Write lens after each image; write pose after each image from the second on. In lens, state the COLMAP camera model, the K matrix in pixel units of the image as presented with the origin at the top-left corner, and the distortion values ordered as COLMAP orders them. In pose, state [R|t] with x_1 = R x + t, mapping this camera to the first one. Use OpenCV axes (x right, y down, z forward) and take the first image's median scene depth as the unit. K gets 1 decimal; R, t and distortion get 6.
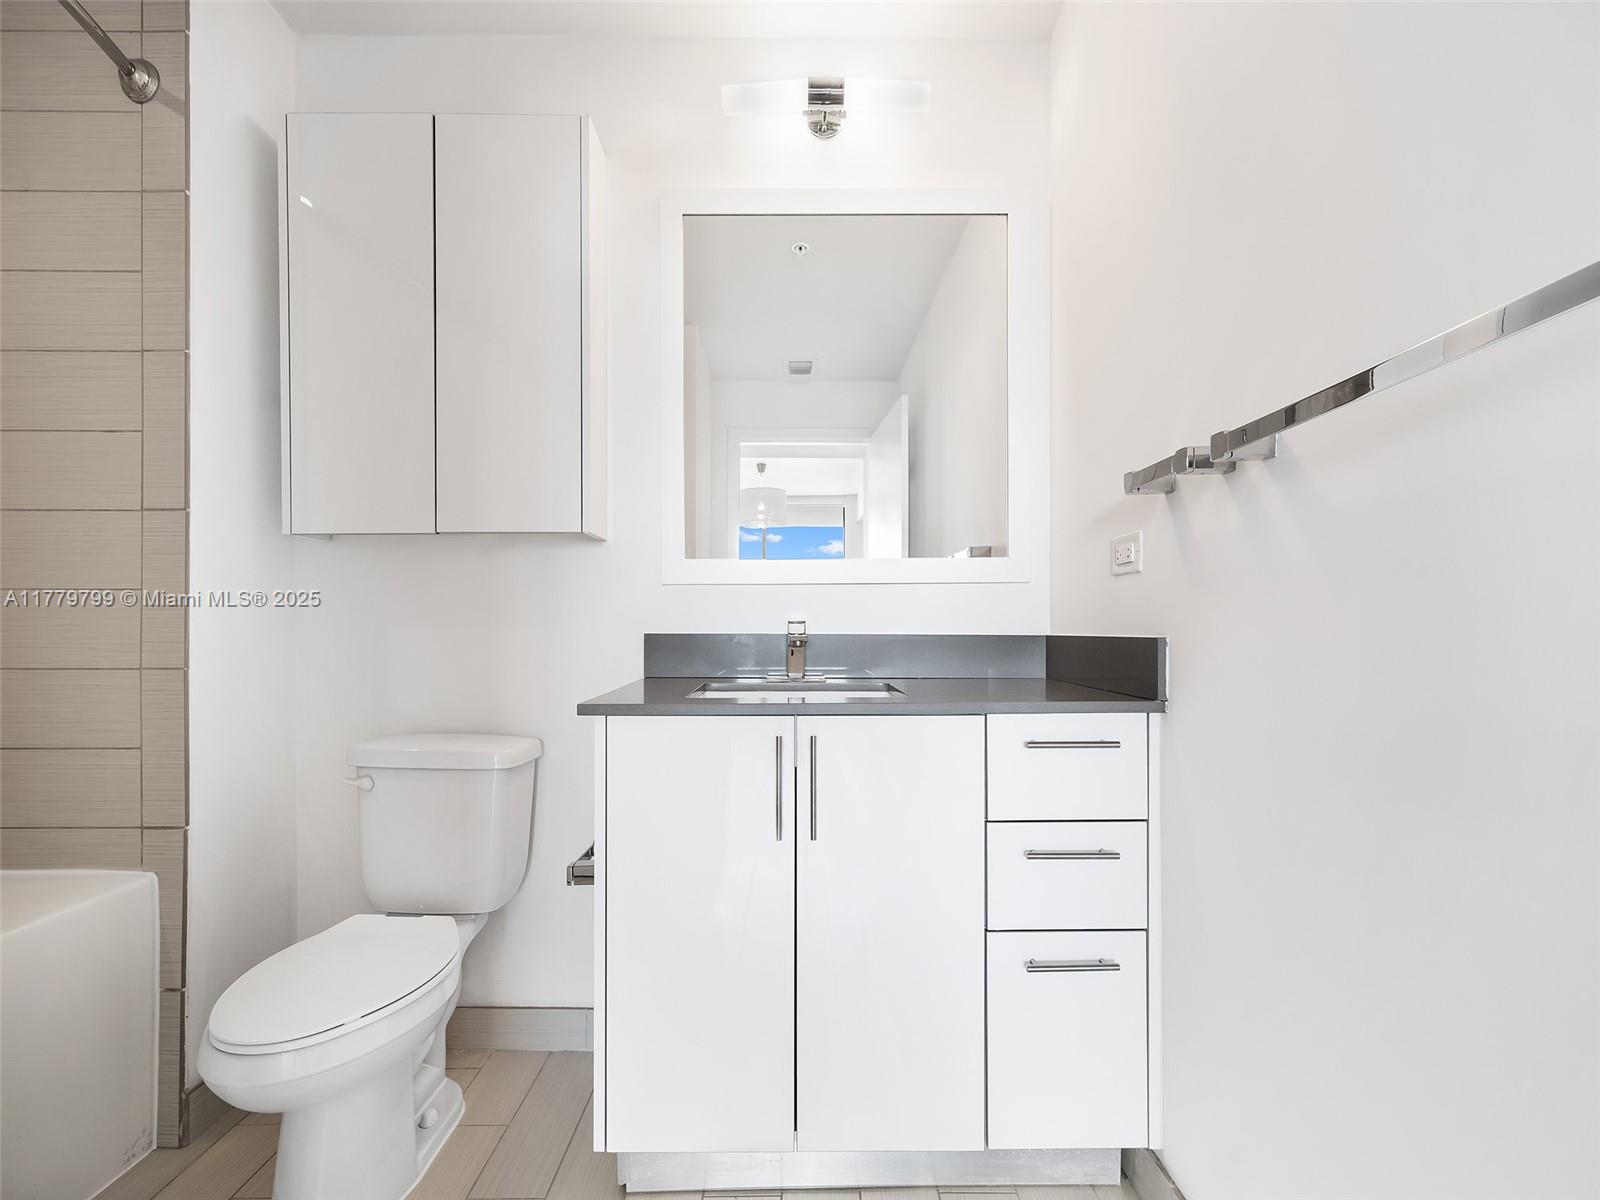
lens RADIAL K [[707.4, 0, 792.2], [0, 707.4, 622.2], [0, 0, 1]] dist [0.005933, -0.000157]
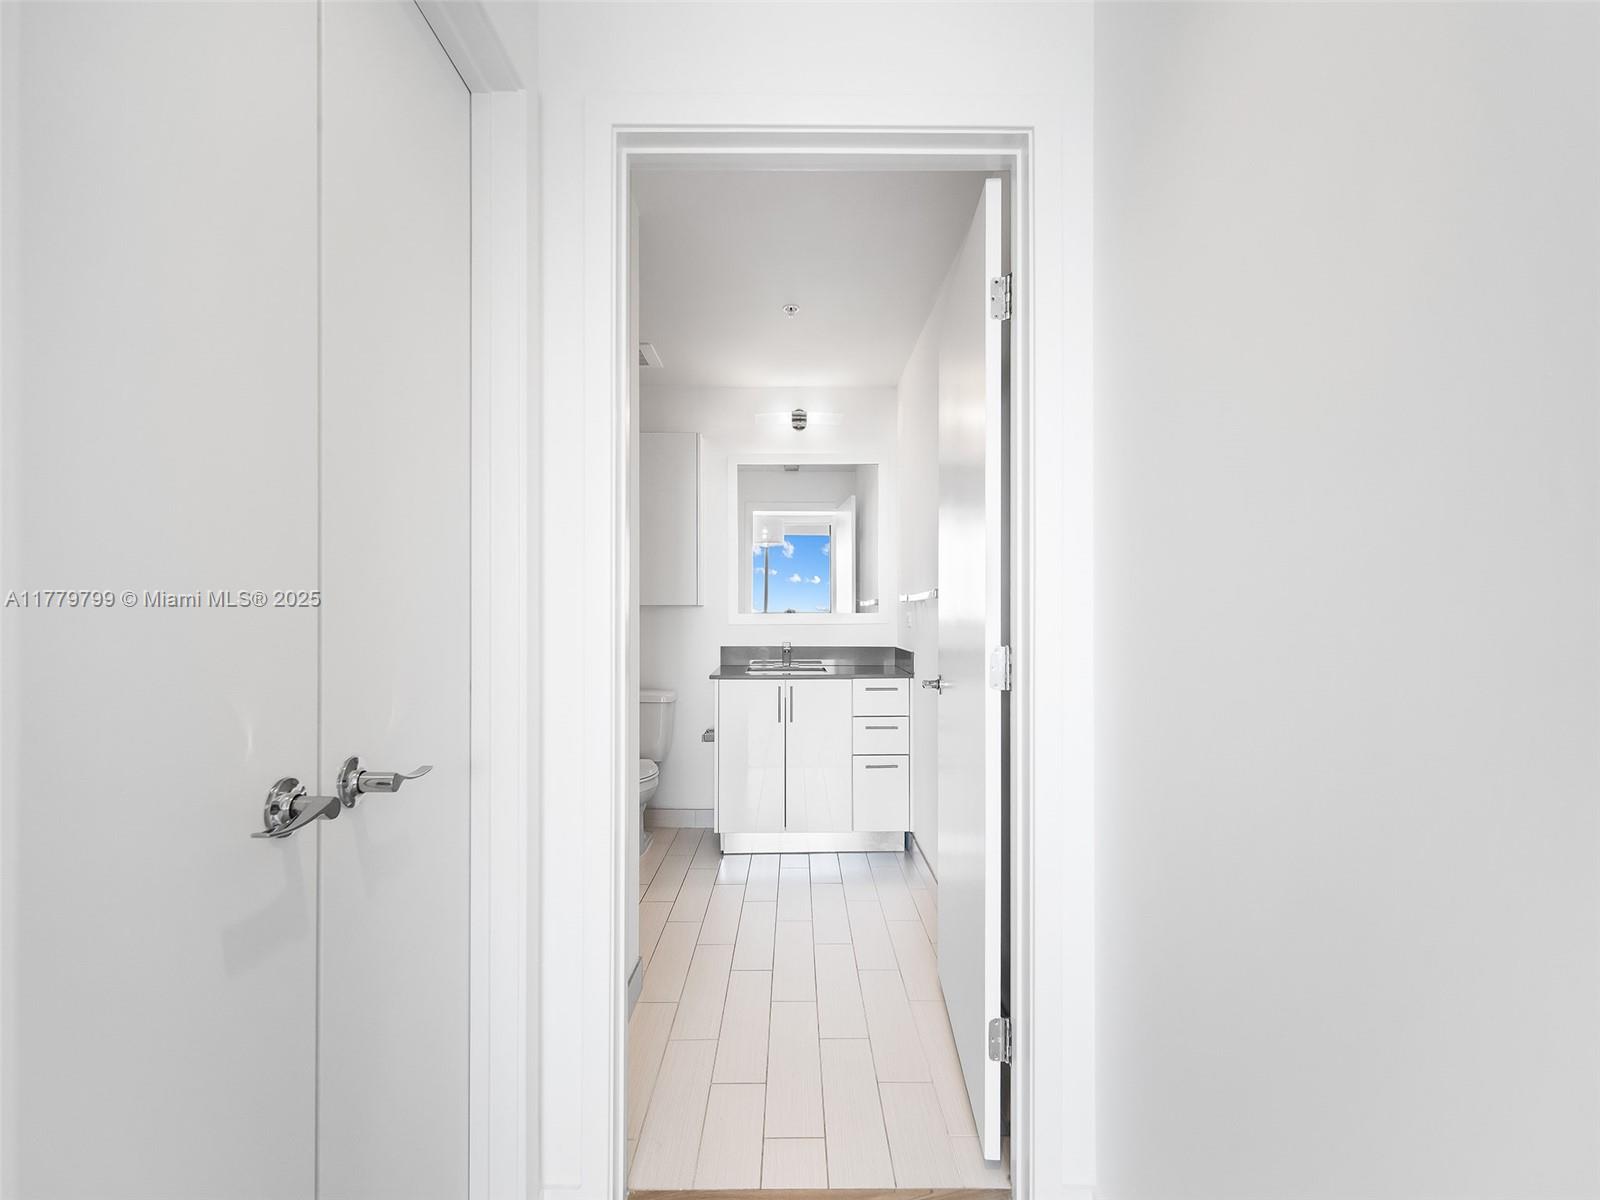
lens RADIAL K [[692.0, 0, 778.7], [0, 692.0, 605.1], [0, 0, 1]] dist [0.003175, 0.000097]
pose [[0.999847, -0.000536, -0.017503, 0.021693], [0.000502, 0.999998, -0.001932, -0.130339], [0.017504, 0.001923, 0.999845, -1.441525]]
